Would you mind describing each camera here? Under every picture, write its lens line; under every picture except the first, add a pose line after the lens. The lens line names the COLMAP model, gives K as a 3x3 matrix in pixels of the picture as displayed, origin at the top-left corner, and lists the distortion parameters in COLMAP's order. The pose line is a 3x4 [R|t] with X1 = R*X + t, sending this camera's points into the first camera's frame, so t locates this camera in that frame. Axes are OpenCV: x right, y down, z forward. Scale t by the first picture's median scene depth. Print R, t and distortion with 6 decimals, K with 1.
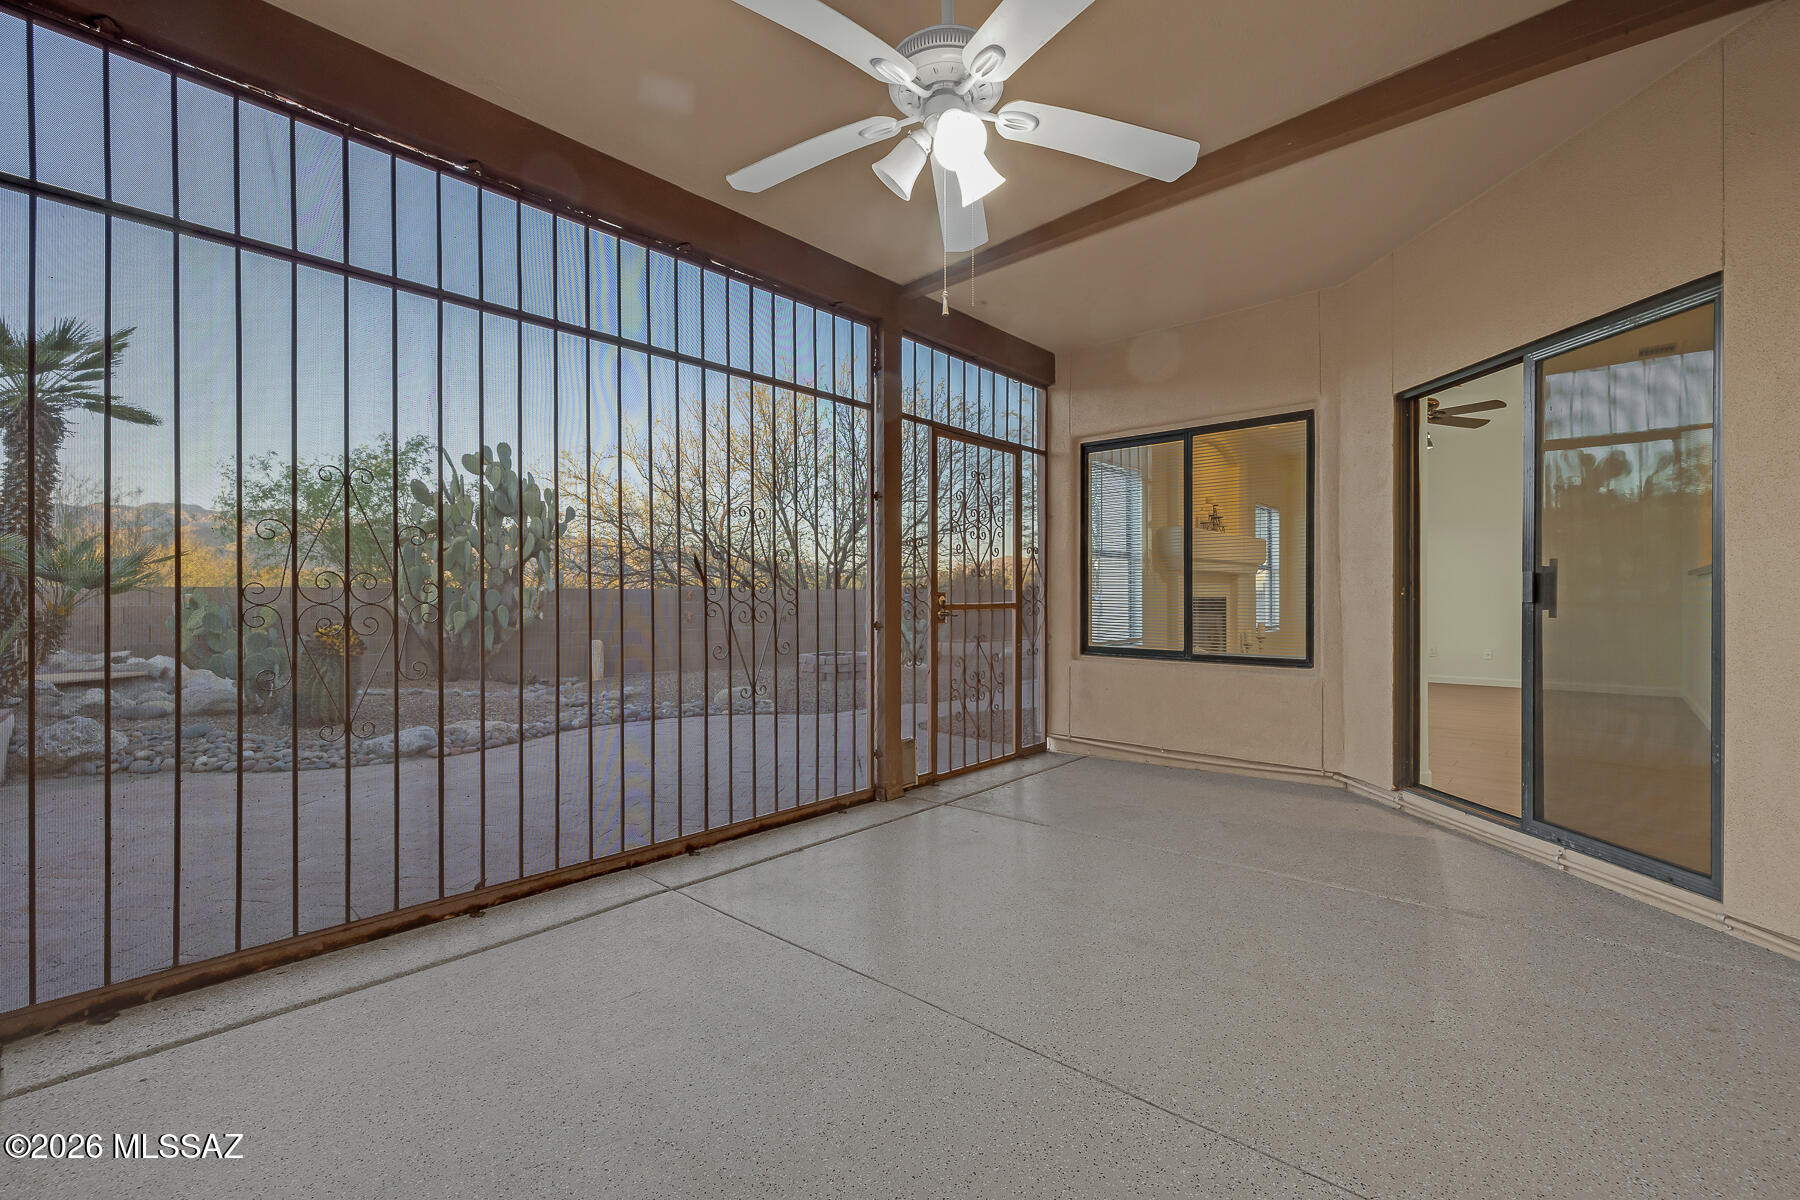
lens RADIAL K [[762.8, 0, 911.6], [0, 762.8, 605.5], [0, 0, 1]] dist [-0.000644, -0.000983]
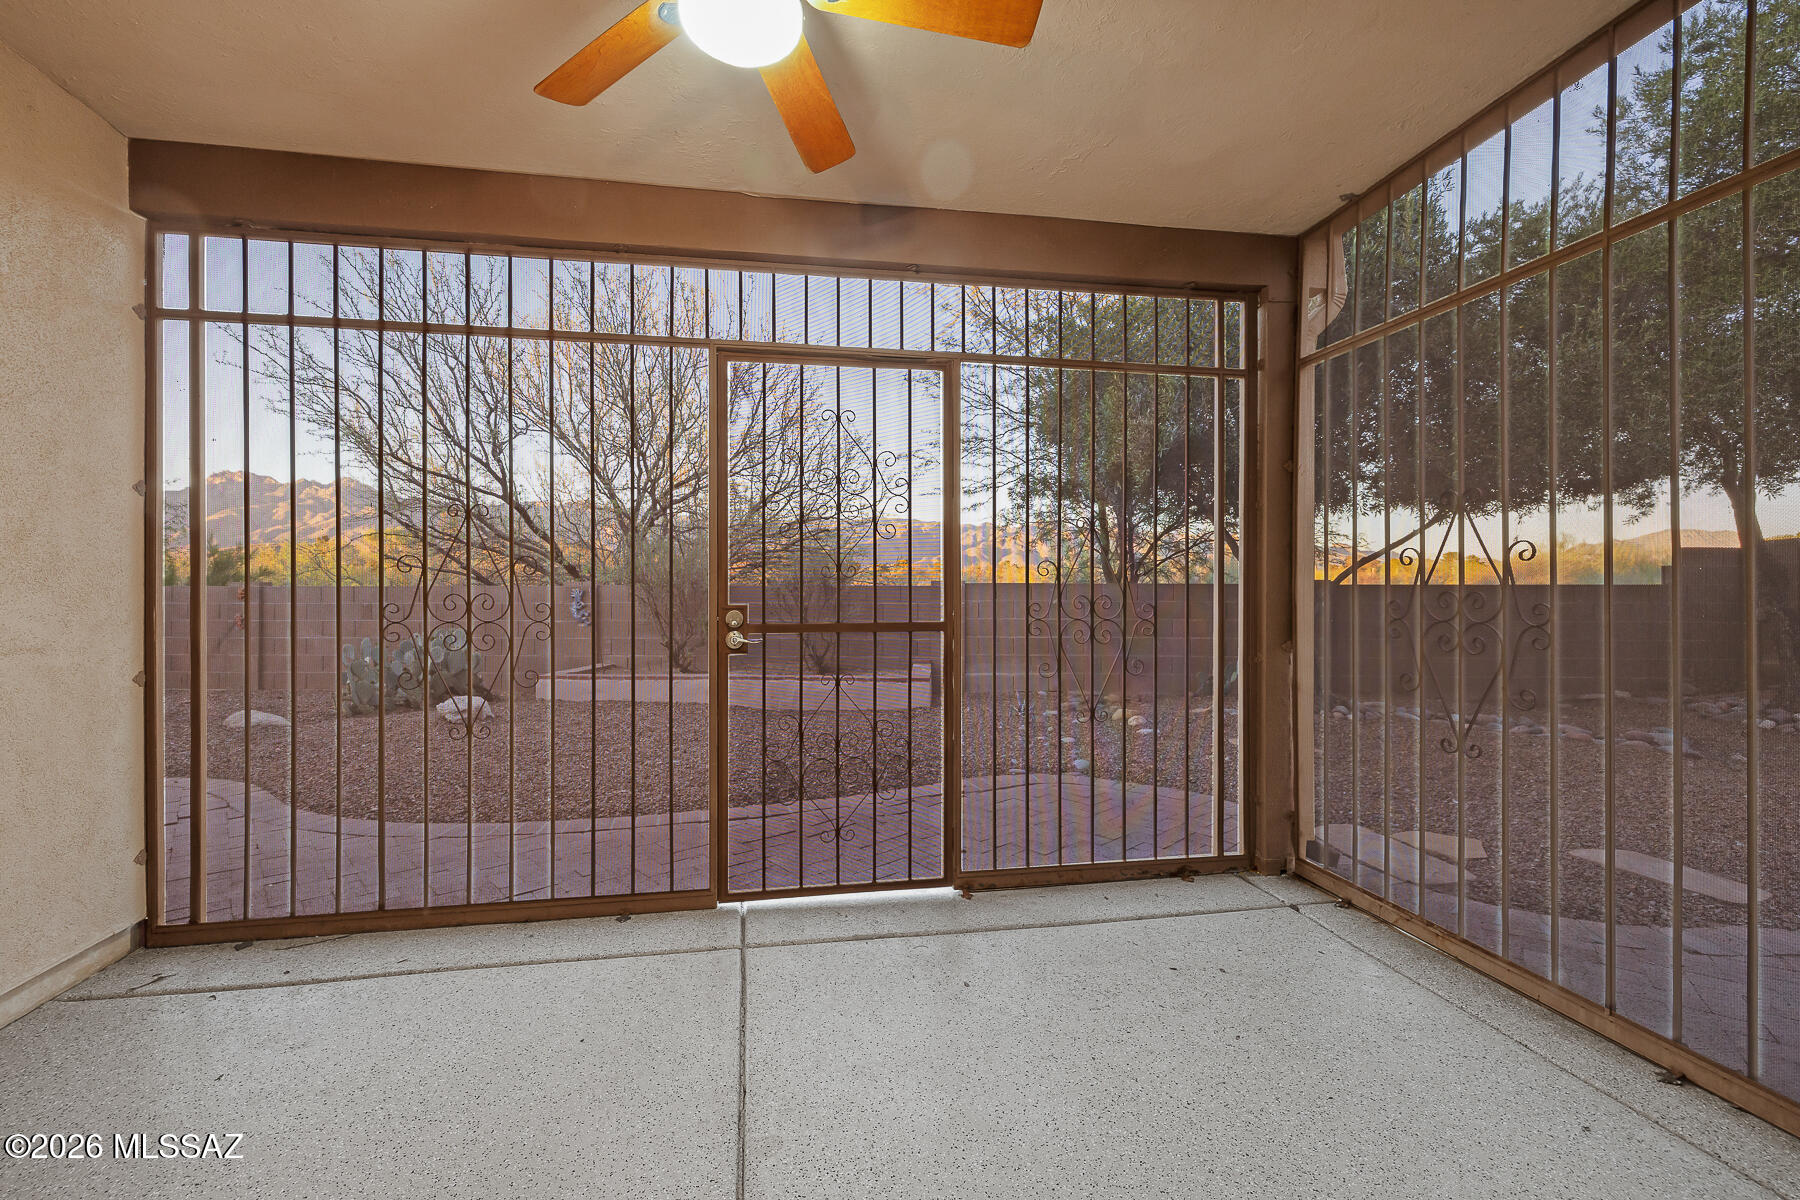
lens RADIAL K [[762.8, 0, 887.5], [0, 762.8, 615.7], [0, 0, 1]] dist [-0.000644, -0.000983]
pose [[0.799913, -0.010685, -0.600021, 0.445223], [0.007612, 0.999942, -0.007658, -0.011022], [0.600068, 0.001558, 0.799947, 0.518934]]
